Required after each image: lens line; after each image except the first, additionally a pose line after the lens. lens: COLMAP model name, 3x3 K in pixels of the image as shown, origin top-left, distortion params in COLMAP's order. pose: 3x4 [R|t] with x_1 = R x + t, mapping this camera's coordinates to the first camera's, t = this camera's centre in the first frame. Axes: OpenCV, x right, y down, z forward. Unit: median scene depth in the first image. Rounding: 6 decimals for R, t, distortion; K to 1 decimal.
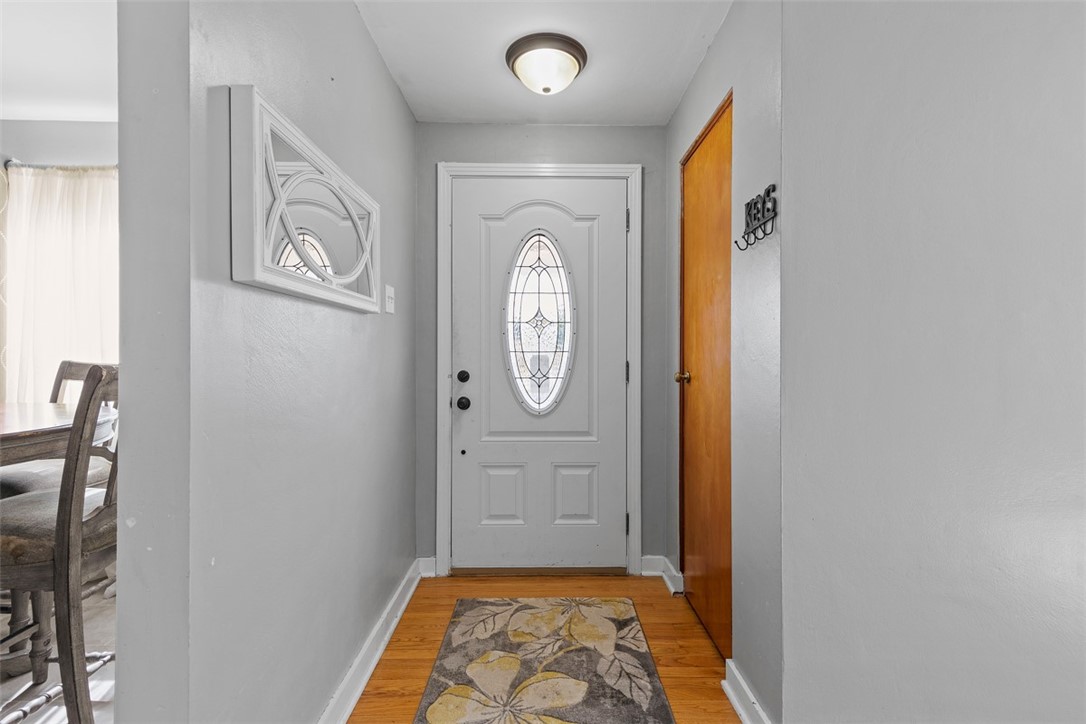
lens RADIAL K [[494.3, 0, 545.0], [0, 494.3, 359.2], [0, 0, 1]] dist [0.008074, 0.000981]
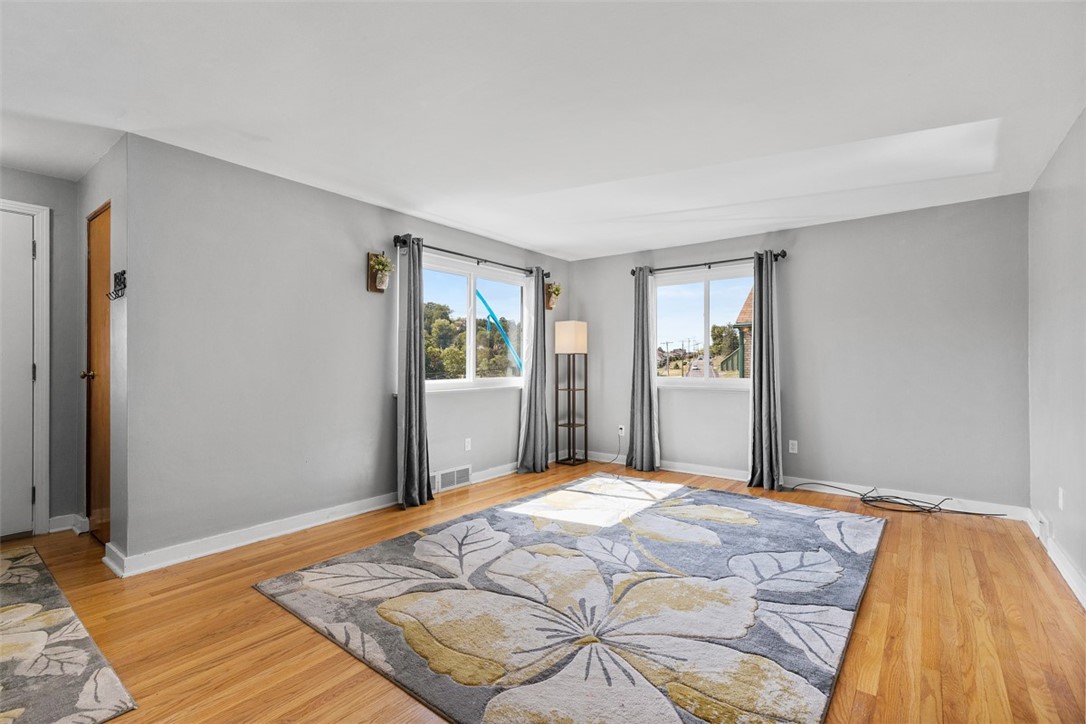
lens RADIAL K [[494.3, 0, 545.9], [0, 494.3, 359.4], [0, 0, 1]] dist [0.008074, 0.000981]
pose [[0.619870, 0.000243, 0.784704, -0.022078], [0.002975, 0.999992, -0.002659, 0.000379], [-0.784699, 0.003982, 0.619864, -0.902957]]
